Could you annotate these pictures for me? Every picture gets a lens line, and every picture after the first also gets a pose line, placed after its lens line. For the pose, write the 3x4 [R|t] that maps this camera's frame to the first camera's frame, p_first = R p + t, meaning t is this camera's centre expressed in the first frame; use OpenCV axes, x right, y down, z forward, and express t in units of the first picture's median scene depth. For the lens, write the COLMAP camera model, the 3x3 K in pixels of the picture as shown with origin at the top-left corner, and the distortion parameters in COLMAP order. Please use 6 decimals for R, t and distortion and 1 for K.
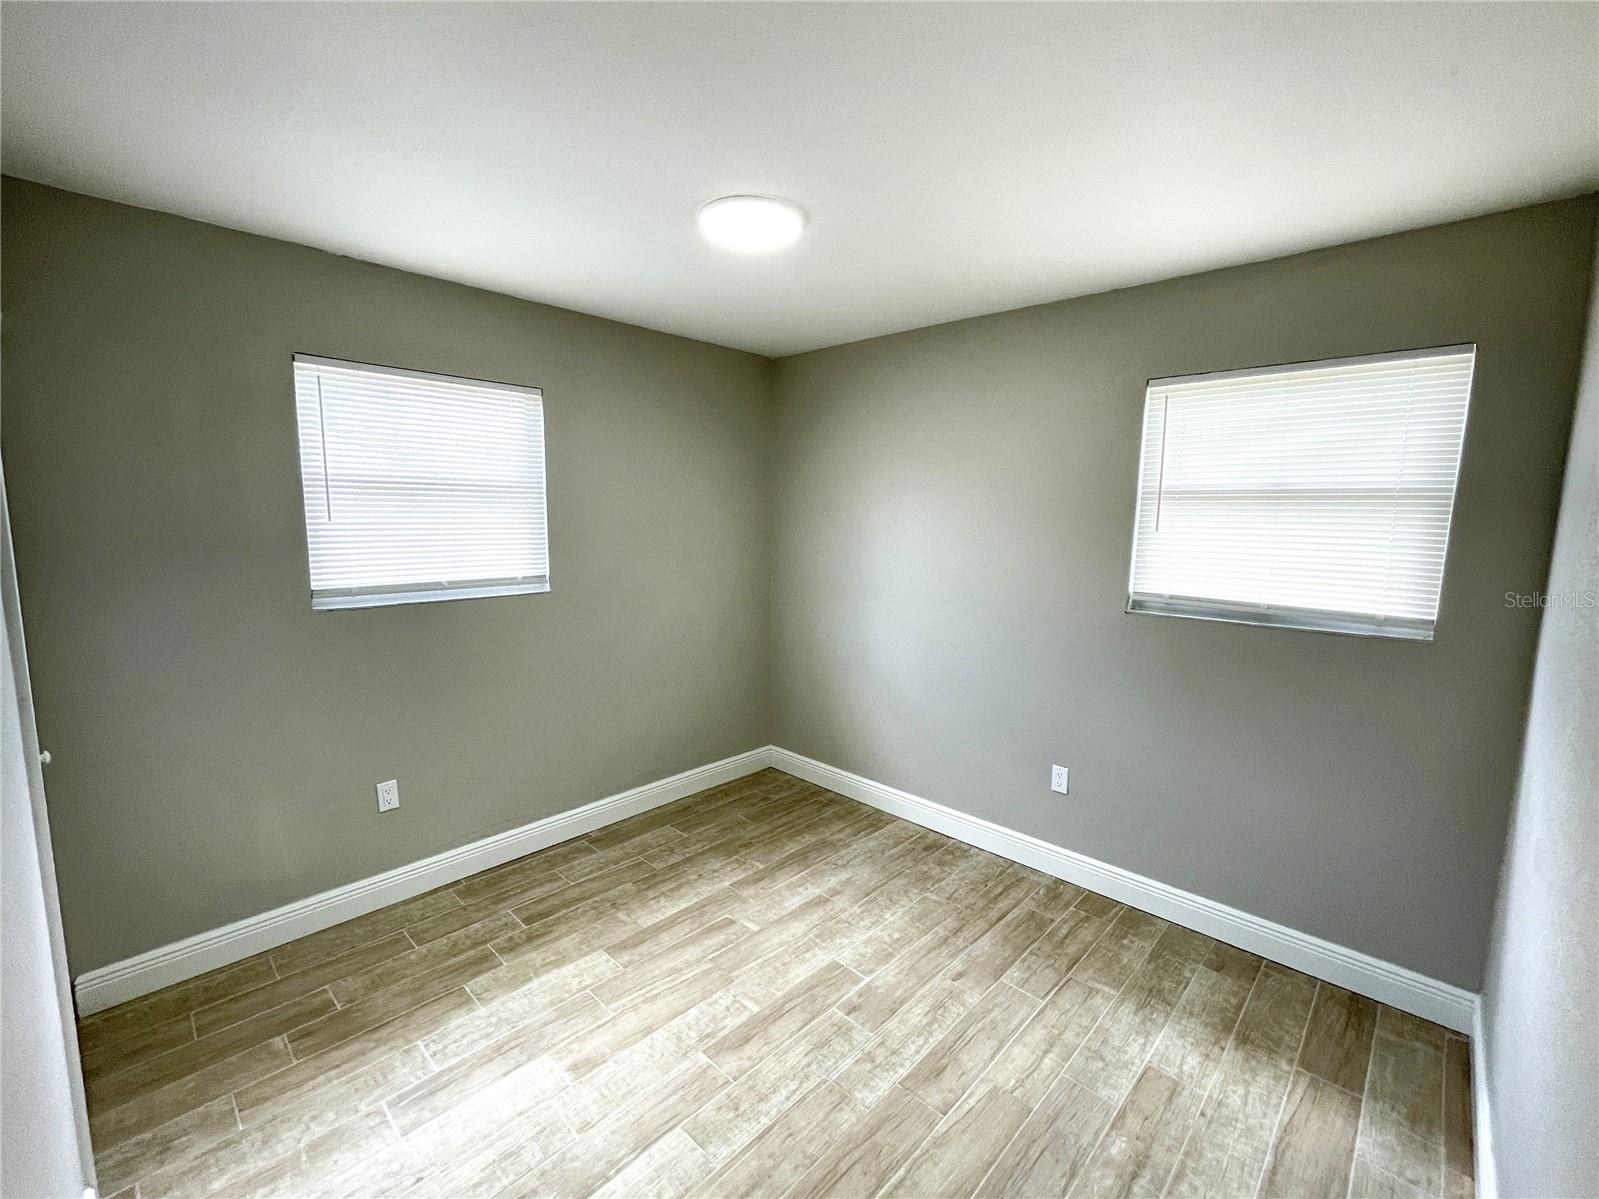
lens RADIAL K [[714.0, 0, 802.7], [0, 714.0, 603.7], [0, 0, 1]] dist [0.002136, 0.000195]
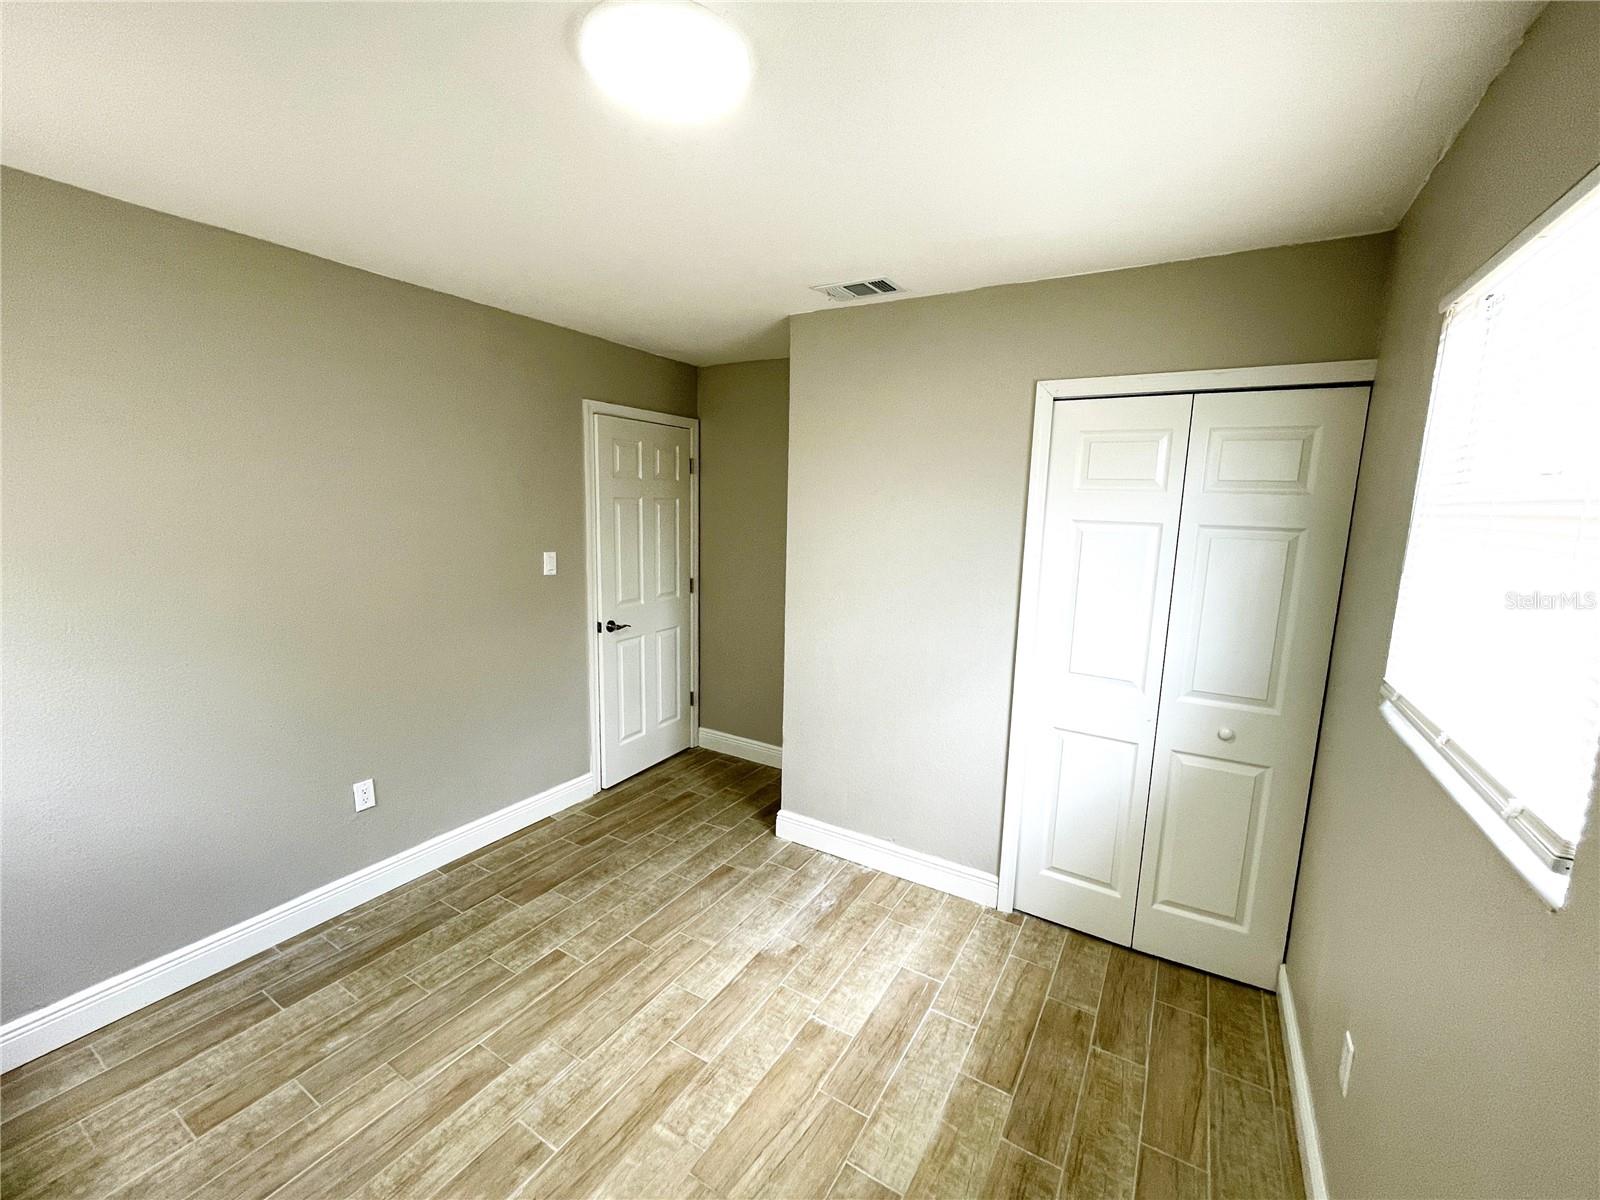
lens RADIAL K [[655.4, 0, 801.7], [0, 655.4, 613.4], [0, 0, 1]] dist [-0.000167, 0.000820]
pose [[-0.975887, 0.003163, -0.218255, -0.070133], [-0.062105, 0.954545, 0.291525, -0.249687], [0.209256, 0.298050, -0.931331, 1.674715]]
